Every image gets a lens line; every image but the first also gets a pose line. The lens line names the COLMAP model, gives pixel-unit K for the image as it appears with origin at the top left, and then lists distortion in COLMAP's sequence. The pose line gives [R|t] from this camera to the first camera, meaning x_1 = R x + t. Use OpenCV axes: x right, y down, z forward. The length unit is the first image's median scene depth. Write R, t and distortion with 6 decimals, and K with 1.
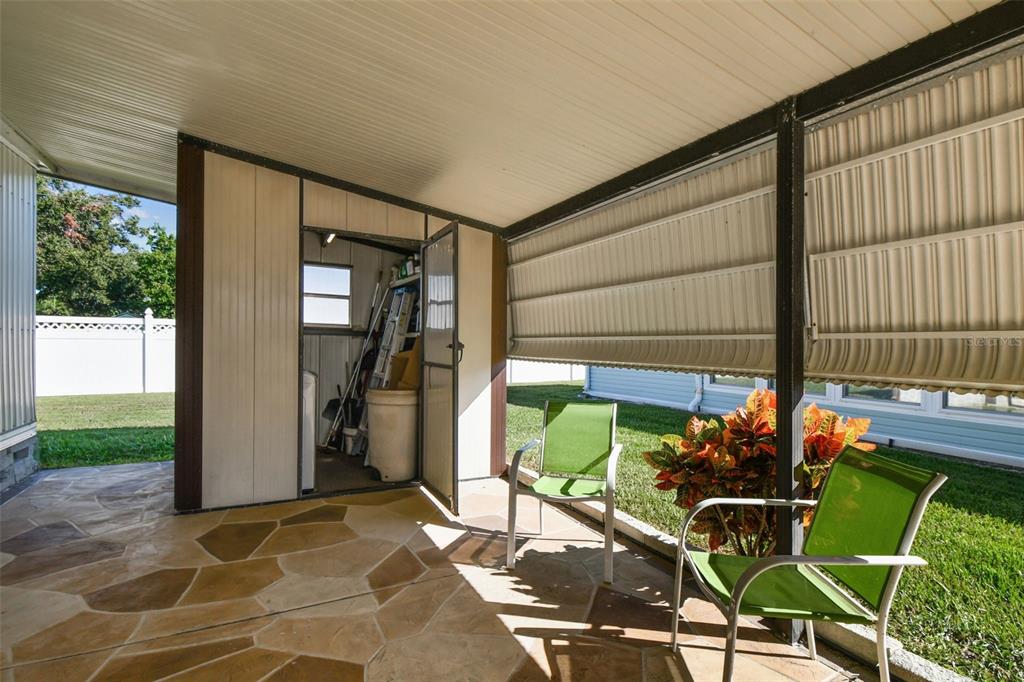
lens RADIAL K [[491.1, 0, 545.5], [0, 491.1, 348.5], [0, 0, 1]] dist [-0.001147, -0.002354]
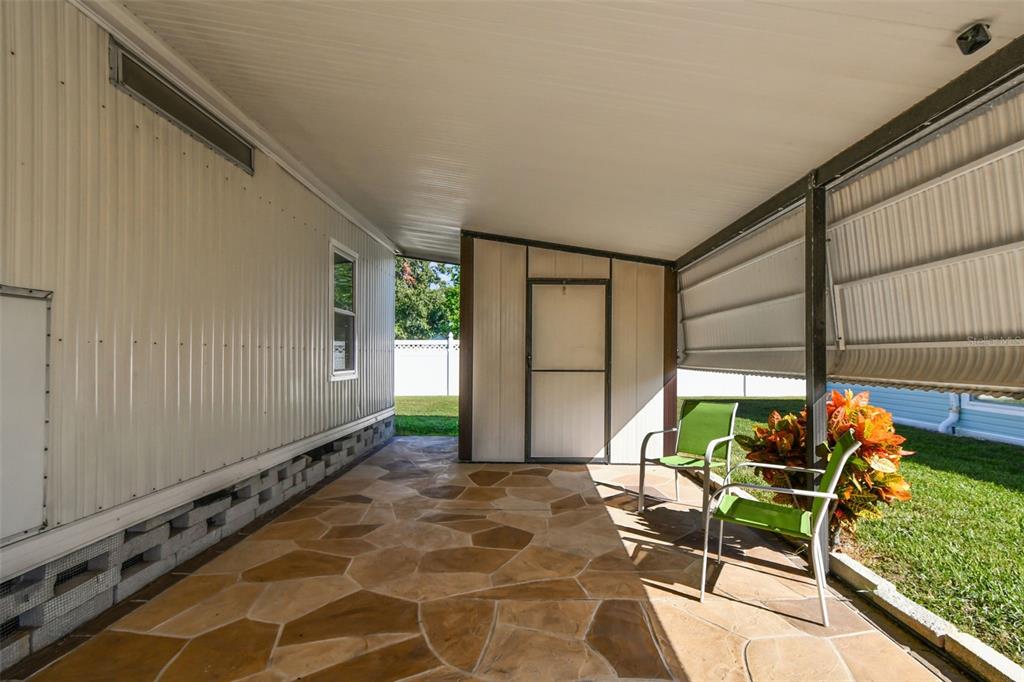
lens RADIAL K [[519.3, 0, 507.3], [0, 519.3, 352.8], [0, 0, 1]] dist [-0.000260, -0.000439]
pose [[0.838384, -0.012380, -0.544939, 0.304129], [0.001416, 0.999788, -0.020534, 0.009093], [0.545078, 0.016444, 0.838224, -0.341377]]
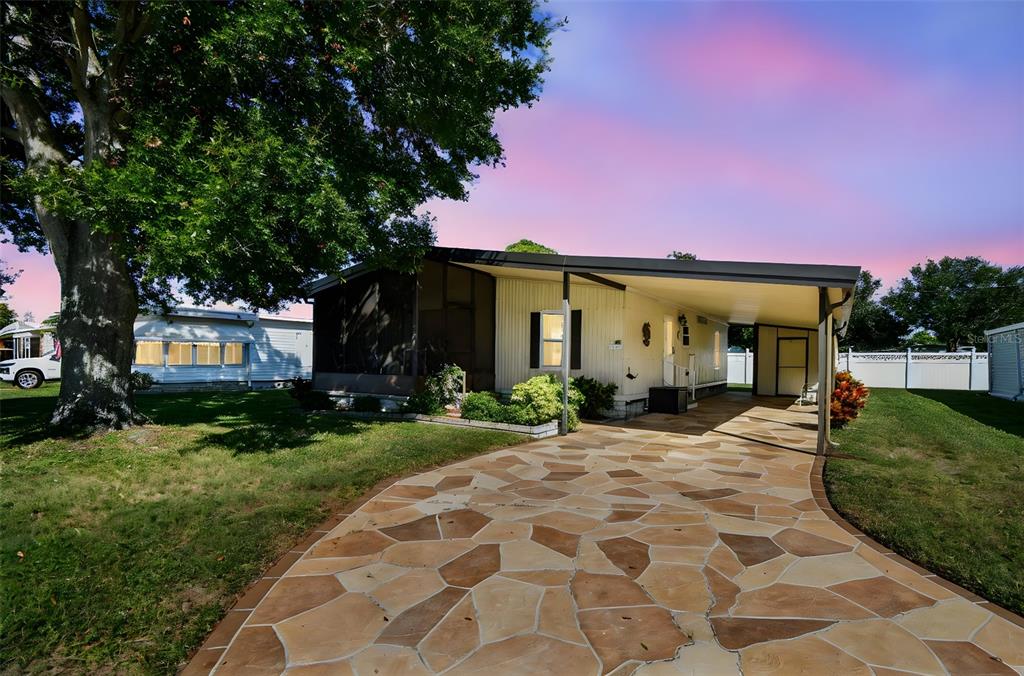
lens RADIAL K [[478.8, 0, 530.6], [0, 478.8, 361.9], [0, 0, 1]] dist [-0.012012, -0.000177]
pose [[0.450750, -0.004295, -0.892640, 2.594113], [-0.012167, 0.999866, -0.010955, 0.060142], [0.892567, 0.015799, 0.450638, -3.257645]]
